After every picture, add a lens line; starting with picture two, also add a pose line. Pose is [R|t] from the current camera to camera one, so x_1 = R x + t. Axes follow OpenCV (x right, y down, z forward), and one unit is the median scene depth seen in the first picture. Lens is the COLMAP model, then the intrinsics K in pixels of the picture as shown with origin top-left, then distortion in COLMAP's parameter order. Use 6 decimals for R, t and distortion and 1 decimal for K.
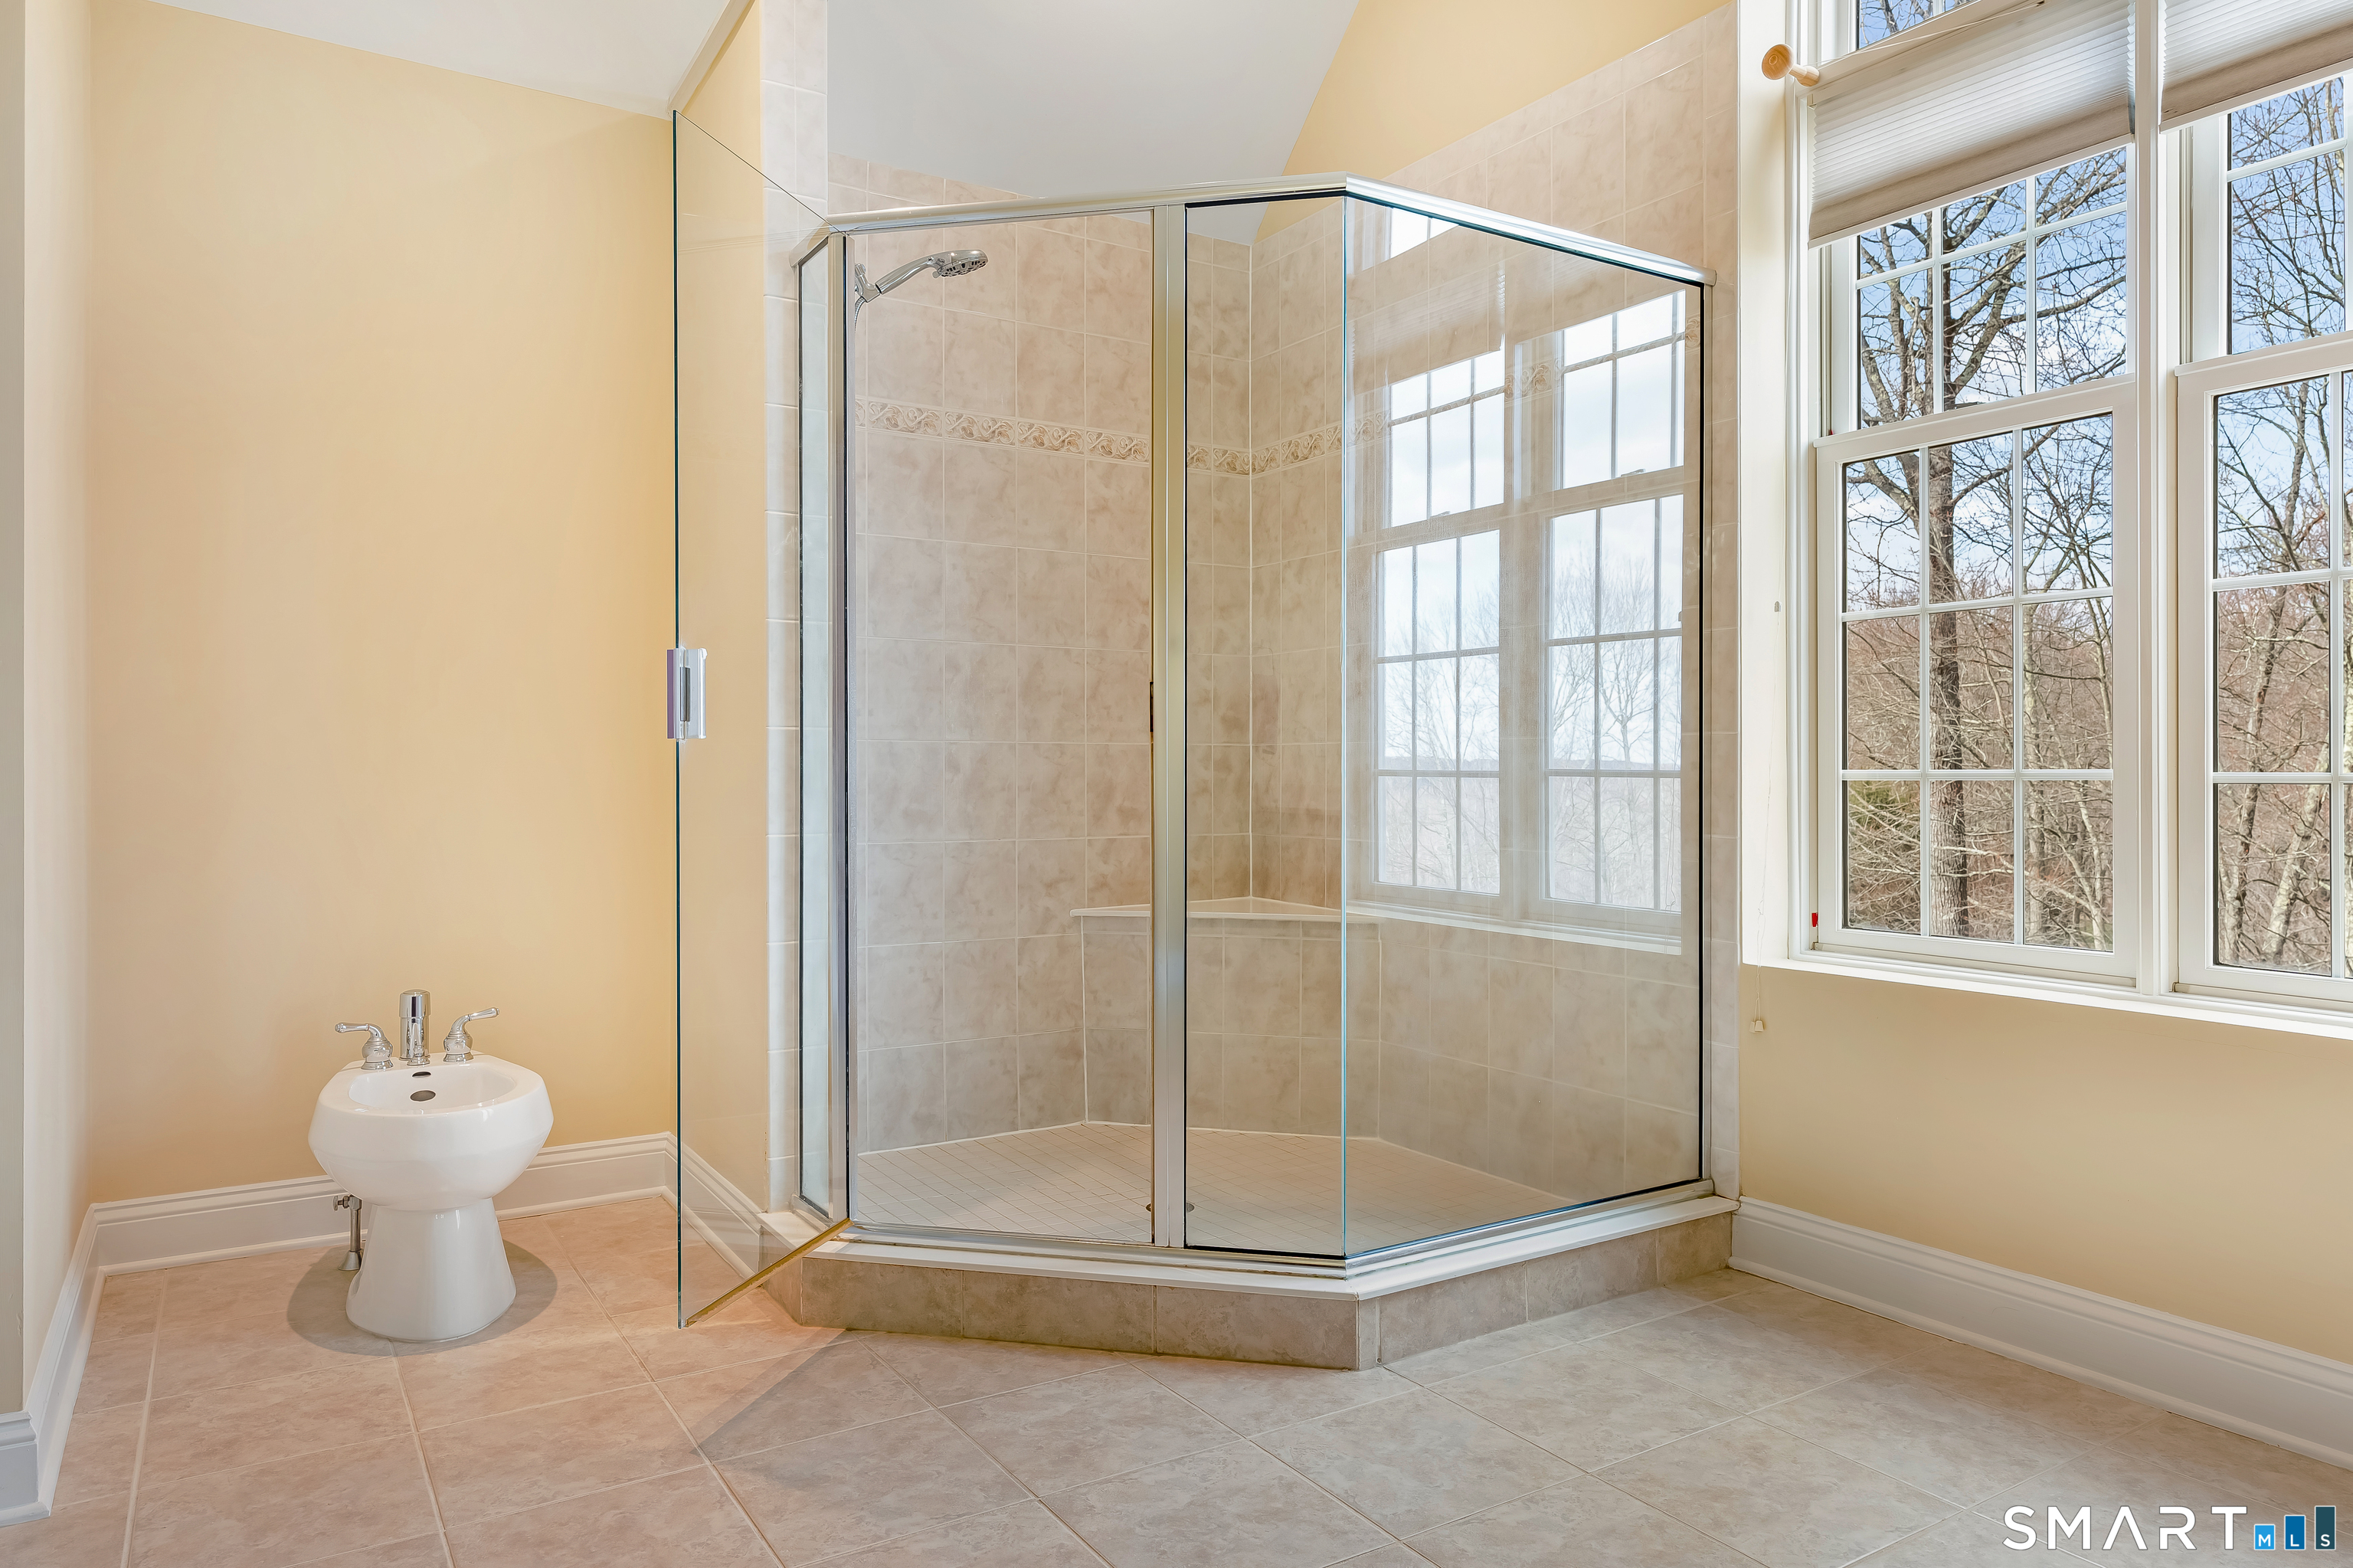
lens RADIAL K [[1500.1, 0, 1174.8], [0, 1500.1, 782.7], [0, 0, 1]] dist [-0.001594, -0.001497]
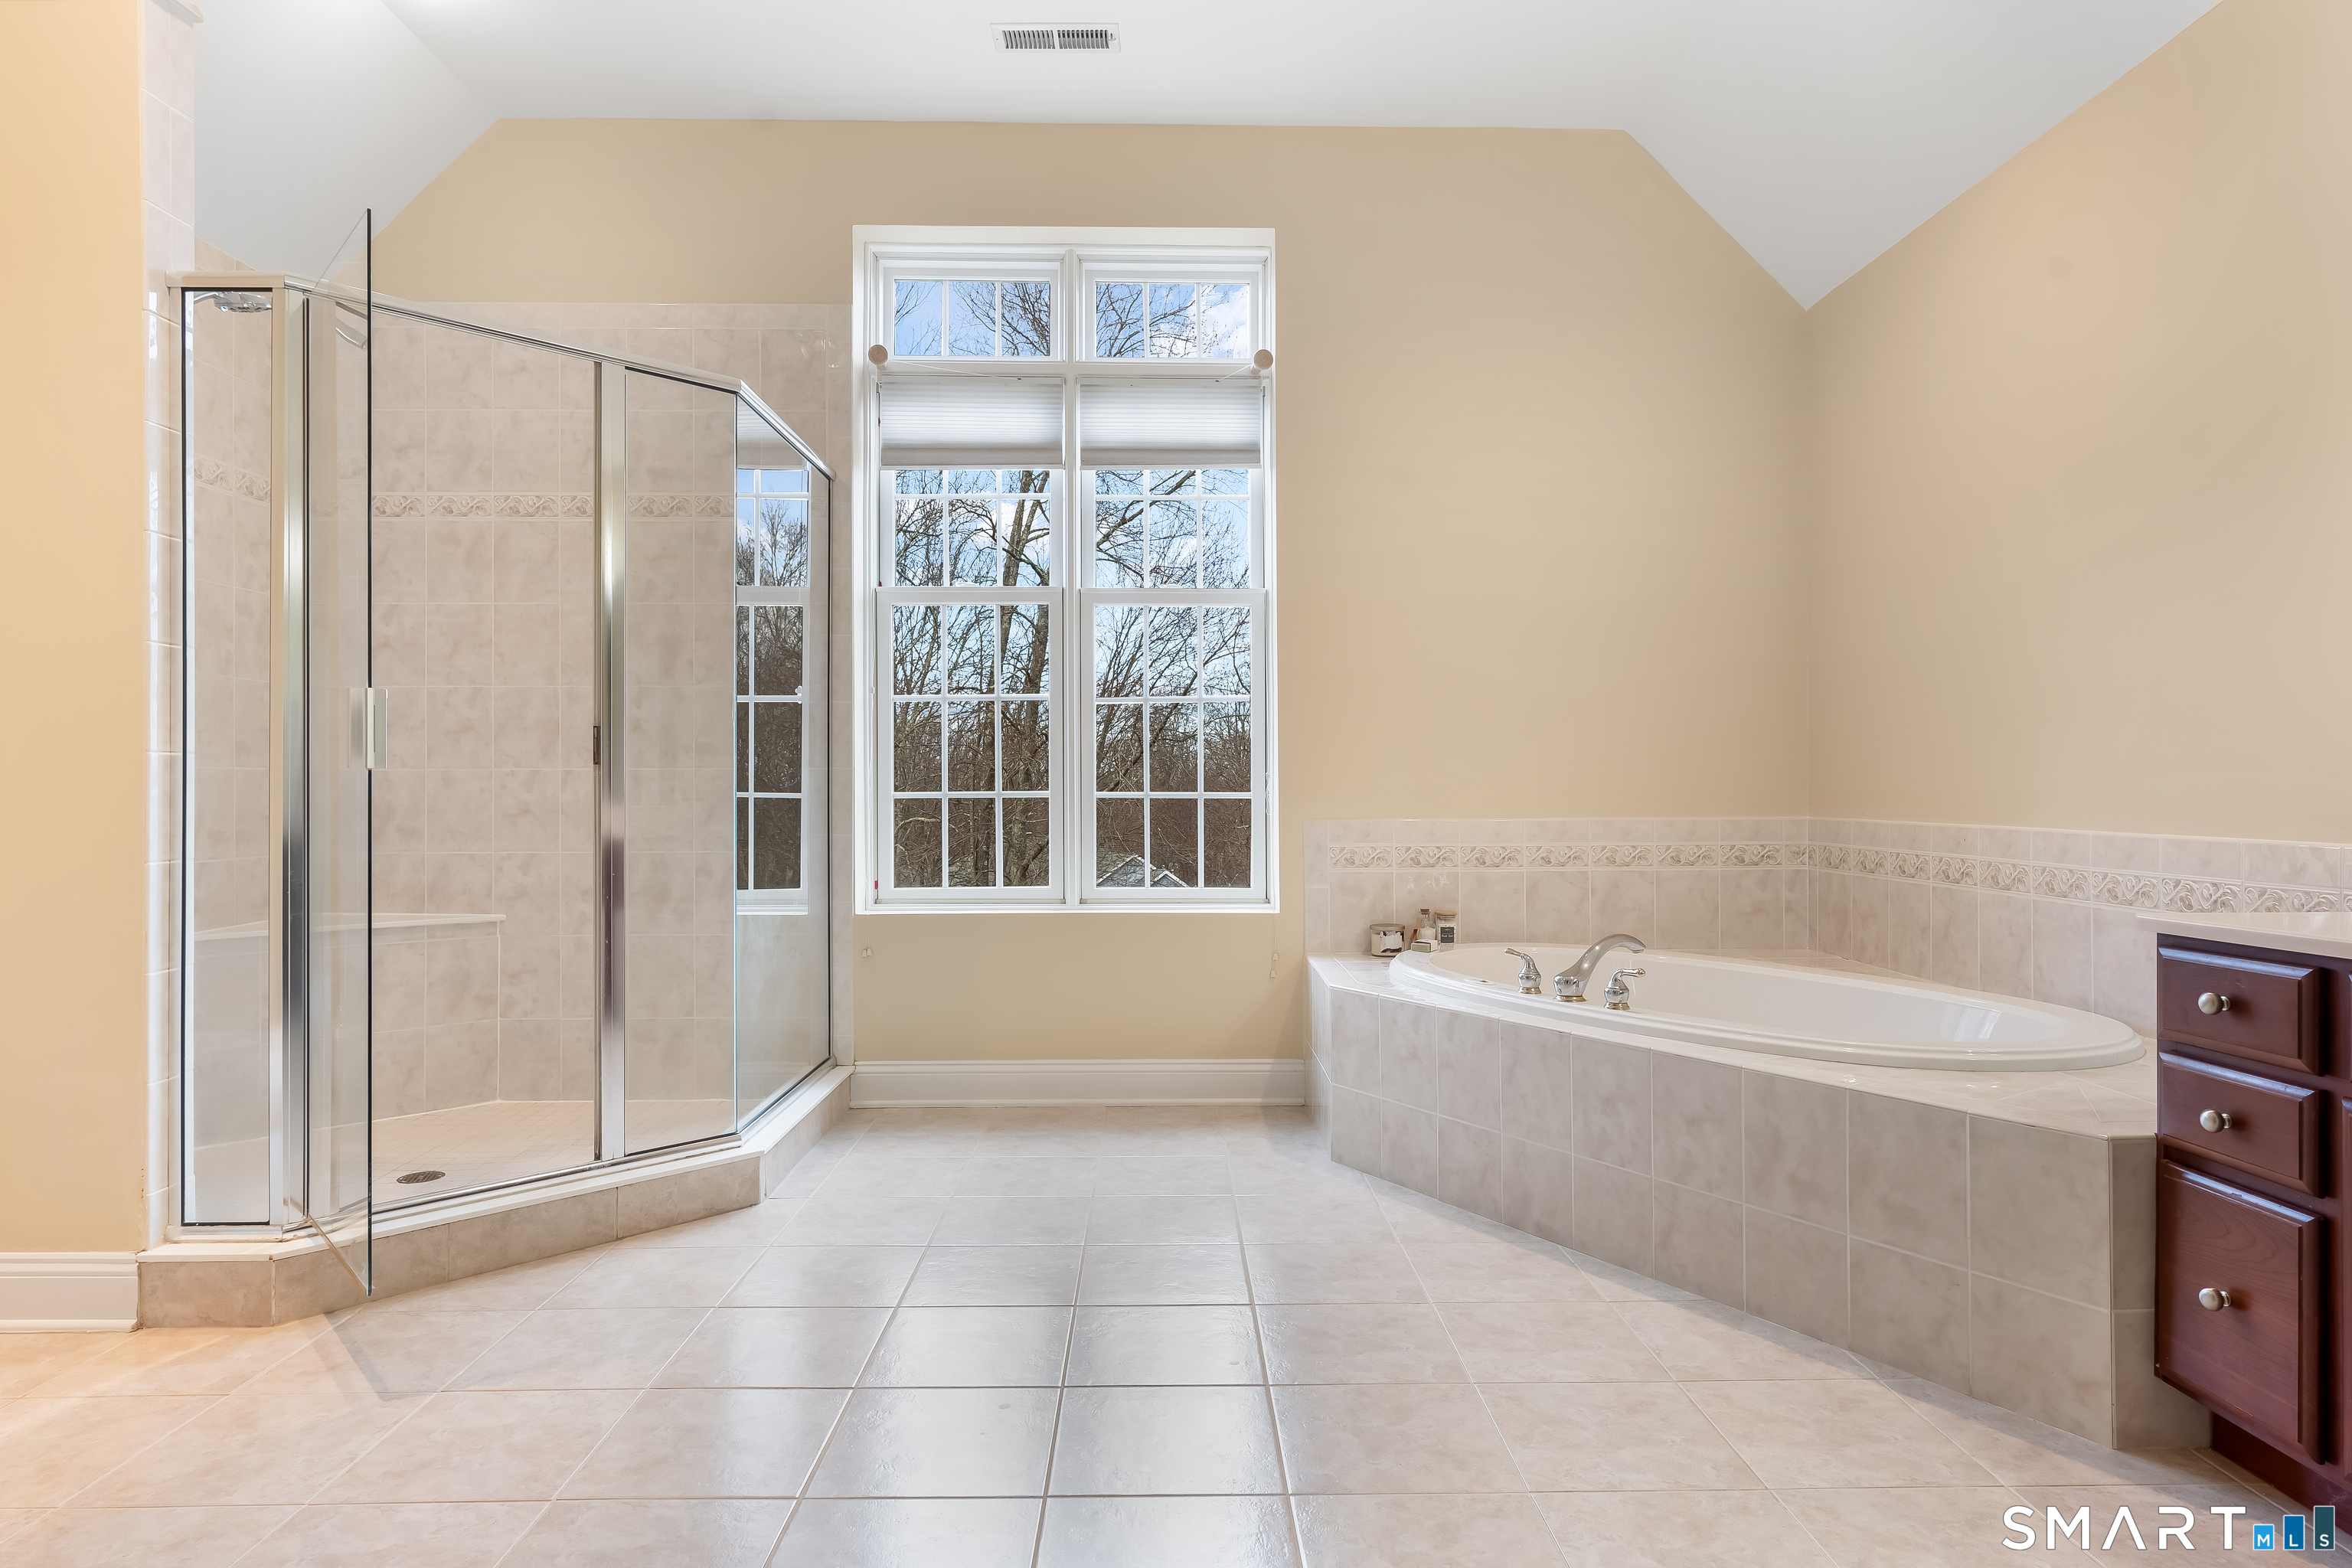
lens RADIAL K [[1327.1, 0, 1176.8], [0, 1327.1, 787.5], [0, 0, 1]] dist [0.002072, -0.000314]
pose [[0.516999, 0.002224, 0.855983, -0.740069], [0.009386, 0.999922, -0.008267, 0.001723], [-0.855935, 0.012308, 0.516938, -0.017950]]
